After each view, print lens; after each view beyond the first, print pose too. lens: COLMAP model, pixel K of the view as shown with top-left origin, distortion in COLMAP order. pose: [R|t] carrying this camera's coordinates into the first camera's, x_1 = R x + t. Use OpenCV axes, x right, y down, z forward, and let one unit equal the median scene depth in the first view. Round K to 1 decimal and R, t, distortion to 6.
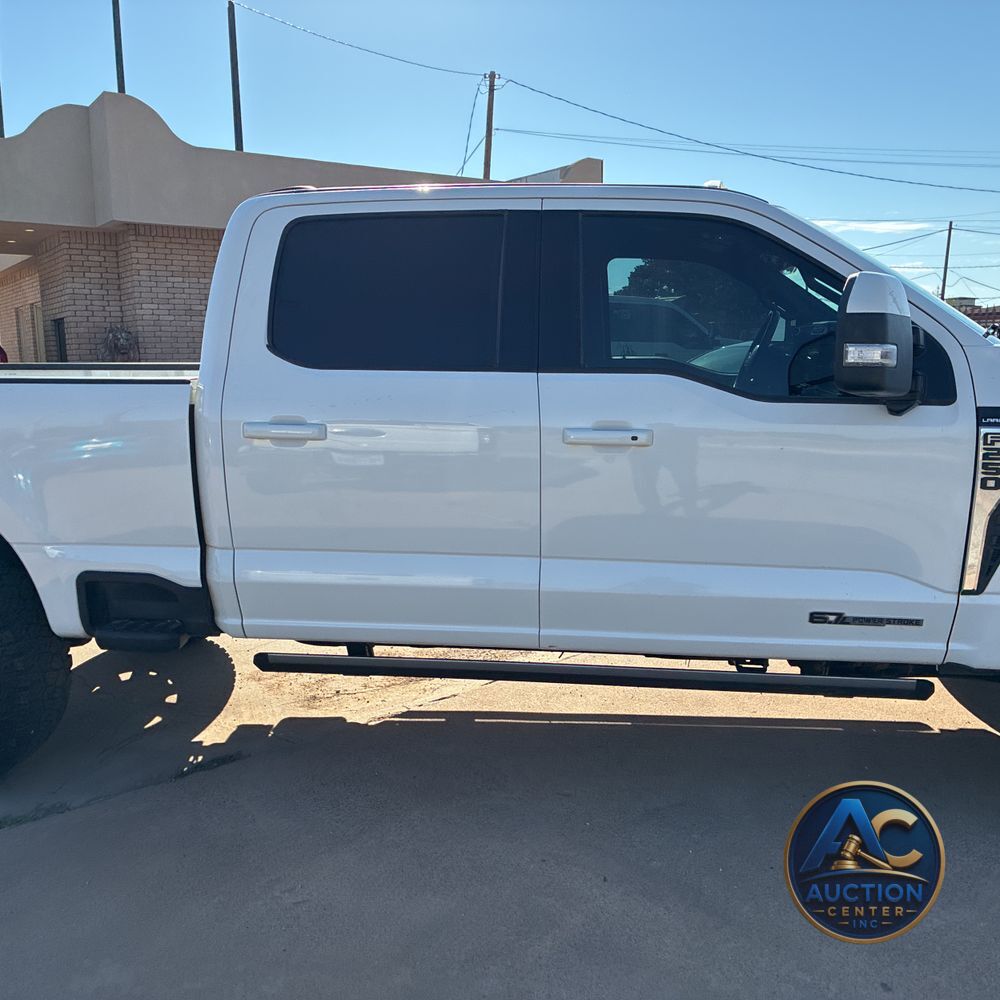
lens RADIAL K [[1049.2, 0, 502.5], [0, 1049.2, 534.2], [0, 0, 1]] dist [0.001894, 0.009206]
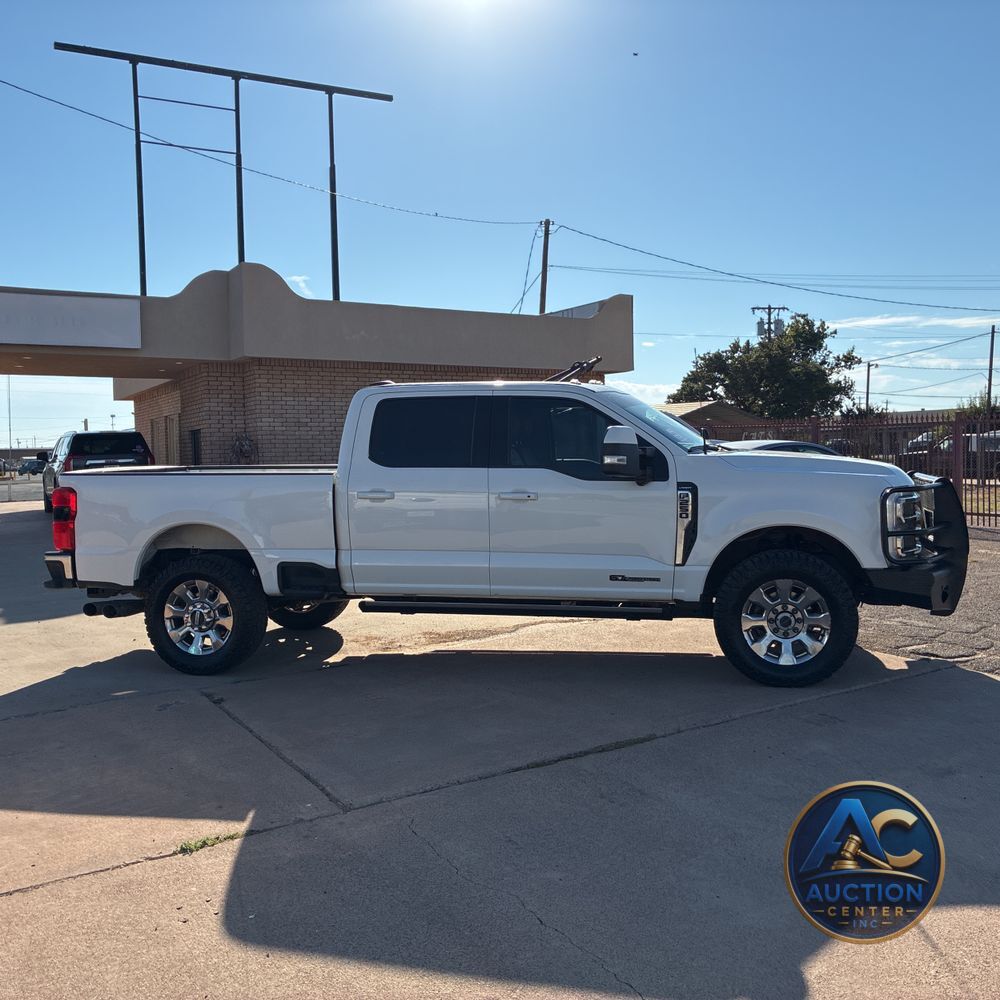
lens RADIAL K [[997.6, 0, 462.9], [0, 997.6, 499.6], [0, 0, 1]] dist [-0.004313, 0.086034]
pose [[0.994118, -0.003284, -0.108250, 0.043894], [-0.010068, 0.992409, -0.122565, 0.036082], [0.107831, 0.122934, 0.986539, -0.227874]]
